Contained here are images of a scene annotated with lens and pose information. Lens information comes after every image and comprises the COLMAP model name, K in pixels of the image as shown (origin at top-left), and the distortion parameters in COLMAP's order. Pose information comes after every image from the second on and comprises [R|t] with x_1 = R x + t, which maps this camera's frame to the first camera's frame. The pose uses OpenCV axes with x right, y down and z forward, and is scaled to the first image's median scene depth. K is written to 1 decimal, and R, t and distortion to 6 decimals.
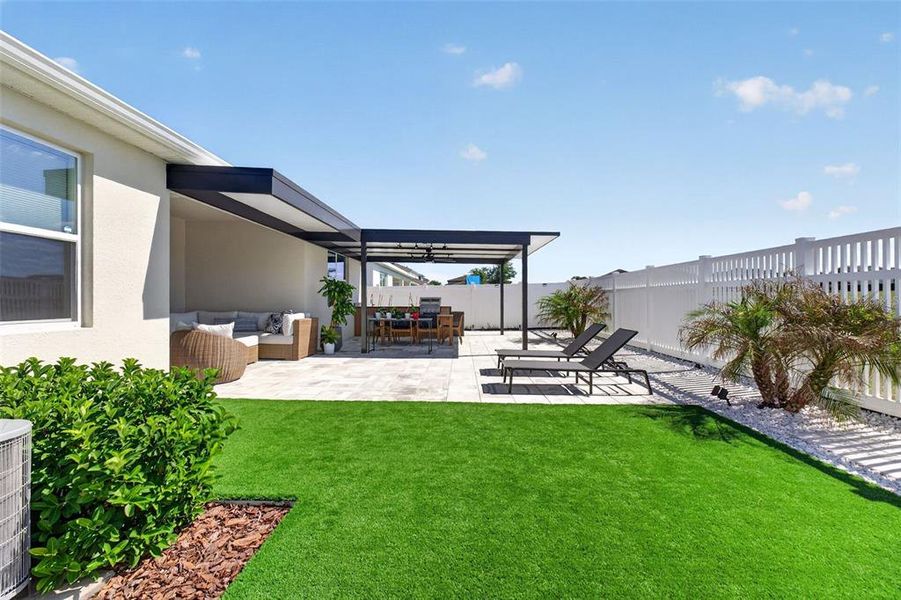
lens RADIAL K [[379.3, 0, 450.5], [0, 379.3, 300.0], [0, 0, 1]] dist [-0.002930, -0.000676]
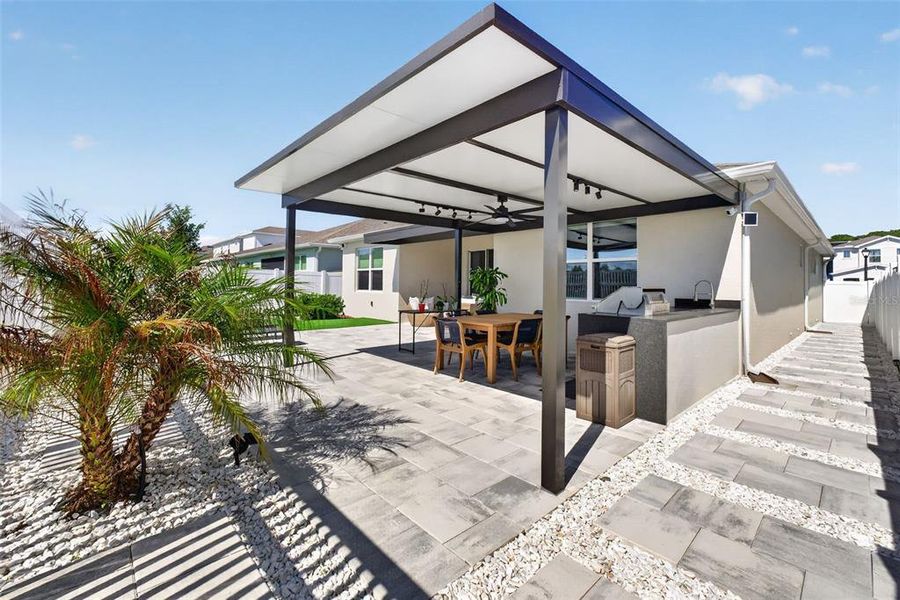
lens RADIAL K [[381.9, 0, 446.0], [0, 381.9, 280.3], [0, 0, 1]] dist [-0.000024, -0.000350]
pose [[-0.731961, -0.018870, -0.681085, 0.521612], [-0.014807, 0.999821, -0.011789, -0.010194], [0.681185, 0.001456, -0.732109, 1.892245]]
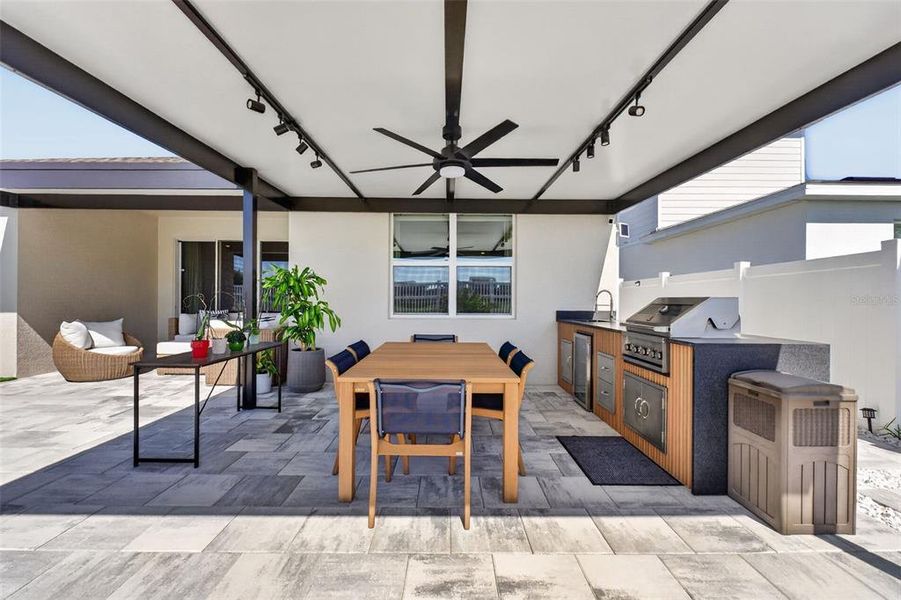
lens RADIAL K [[379.3, 0, 450.5], [0, 379.3, 300.0], [0, 0, 1]] dist [-0.002930, -0.000676]
pose [[0.019499, -0.003214, -0.999805, 0.322379], [-0.009077, 0.999953, -0.003392, -0.004596], [0.999769, 0.009141, 0.019469, 1.404153]]
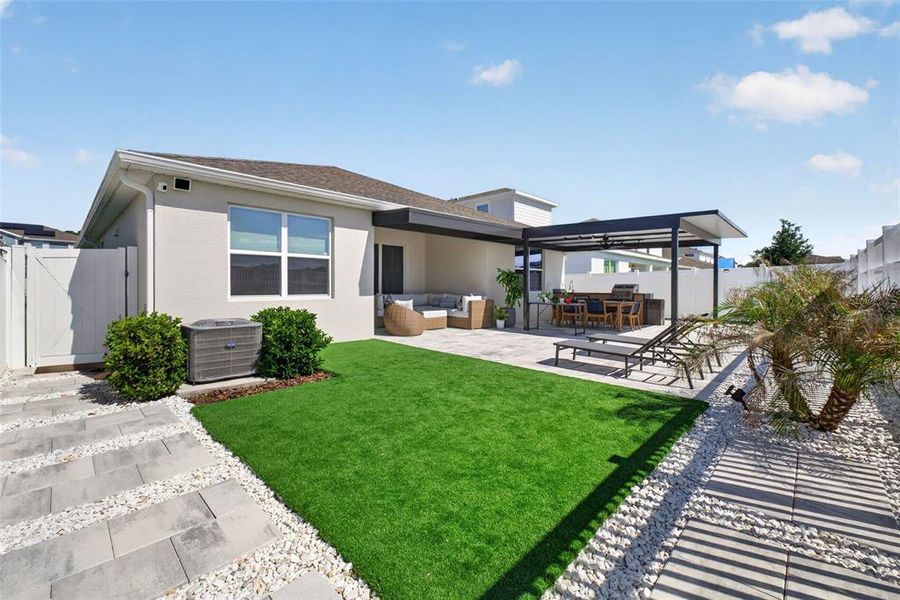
lens RADIAL K [[378.3, 0, 451.6], [0, 378.3, 288.9], [0, 0, 1]] dist [-0.001517, -0.001179]
pose [[0.733272, 0.010224, -0.679859, 0.480183], [-0.005086, 0.999941, 0.009551, -0.002810], [0.679917, -0.003546, 0.733281, -0.057011]]
